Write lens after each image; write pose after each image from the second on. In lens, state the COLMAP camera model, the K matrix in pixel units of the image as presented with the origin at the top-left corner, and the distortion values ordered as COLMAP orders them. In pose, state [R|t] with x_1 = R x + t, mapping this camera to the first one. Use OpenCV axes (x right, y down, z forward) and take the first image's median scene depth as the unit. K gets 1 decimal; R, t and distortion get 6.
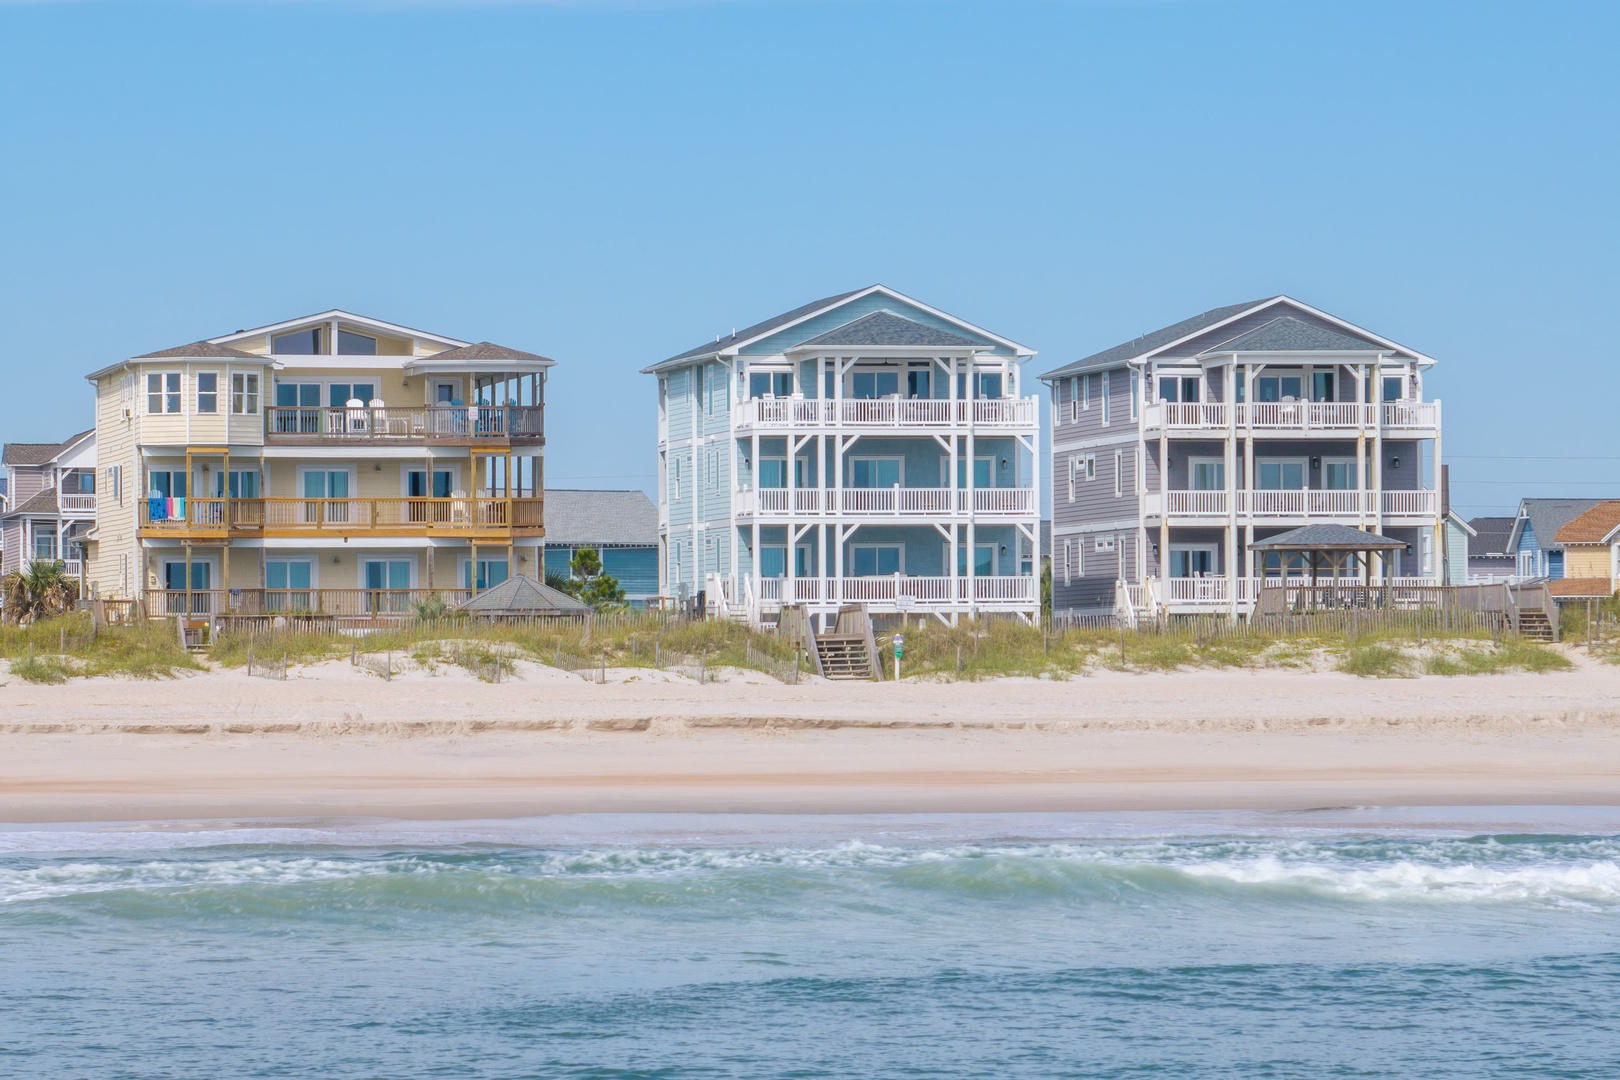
lens RADIAL K [[7788.6, 0, 810.0], [0, 7788.6, 540.0], [0, 0, 1]] dist [0.261294, -2.243937]
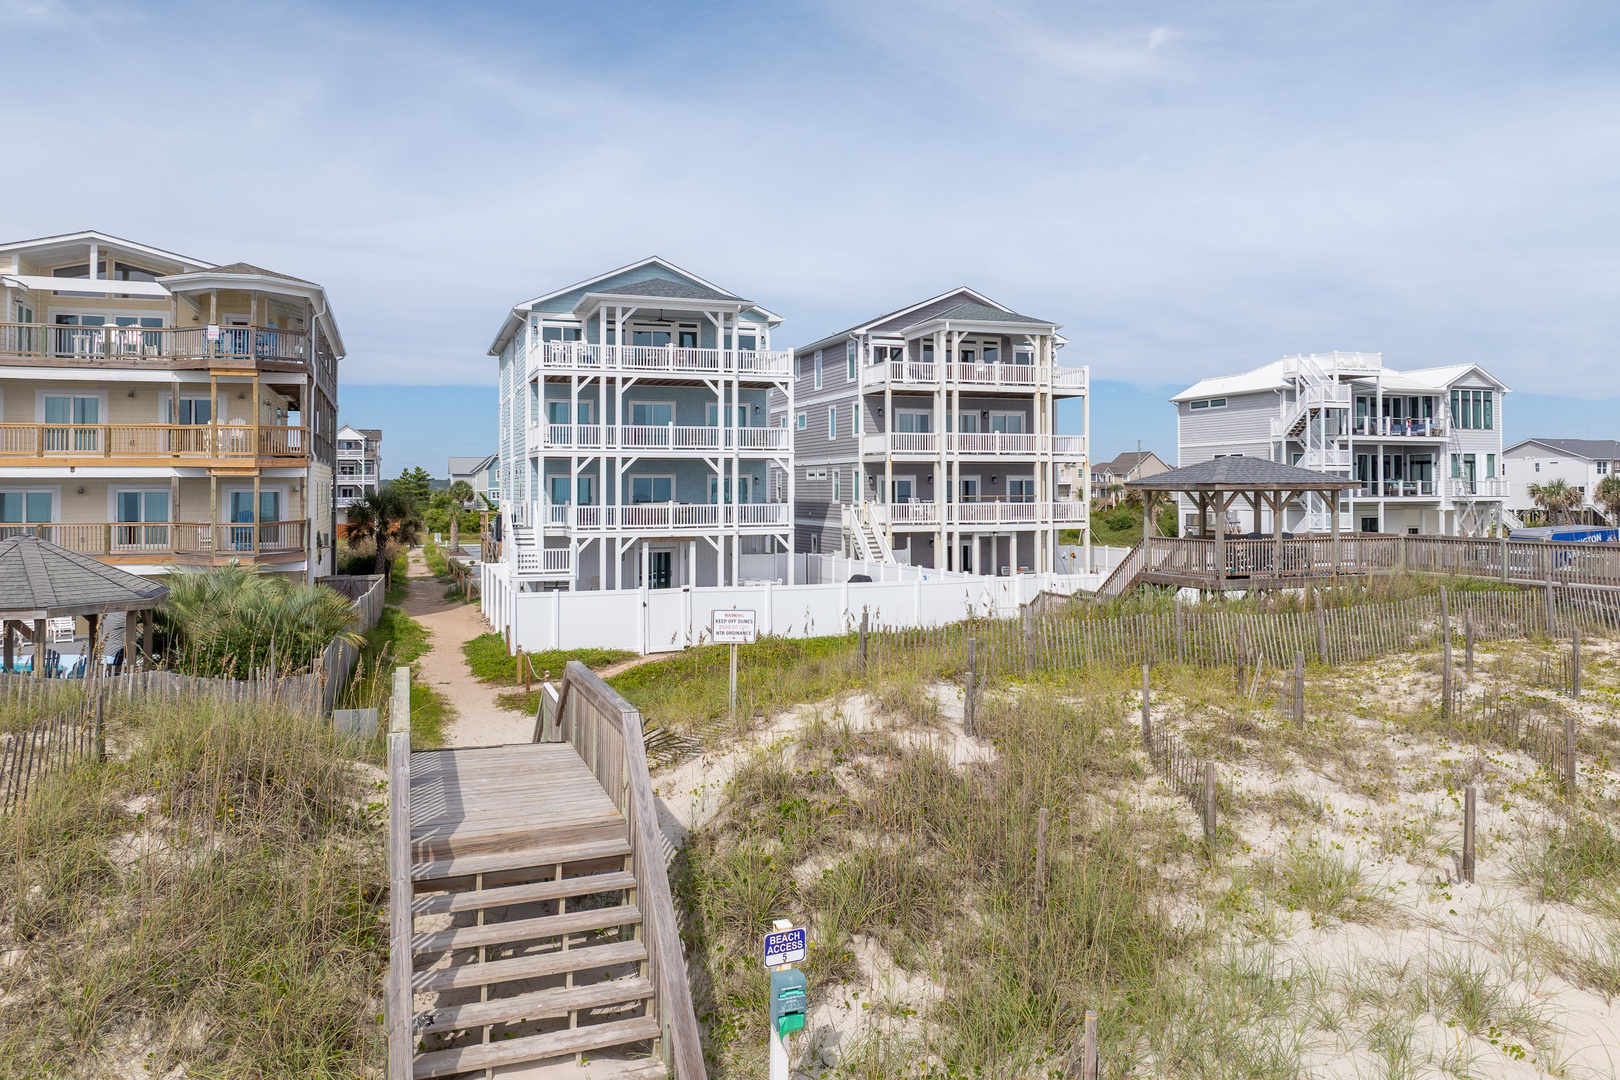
lens RADIAL K [[1146.3, 0, 812.2], [0, 1146.3, 469.6], [0, 0, 1]] dist [-0.038740, -0.001484]
pose [[0.988555, 0.005011, 0.150779, 0.006393], [-0.005142, 0.999987, 0.000483, -0.000497], [-0.150774, -0.001252, 0.988567, 0.832379]]
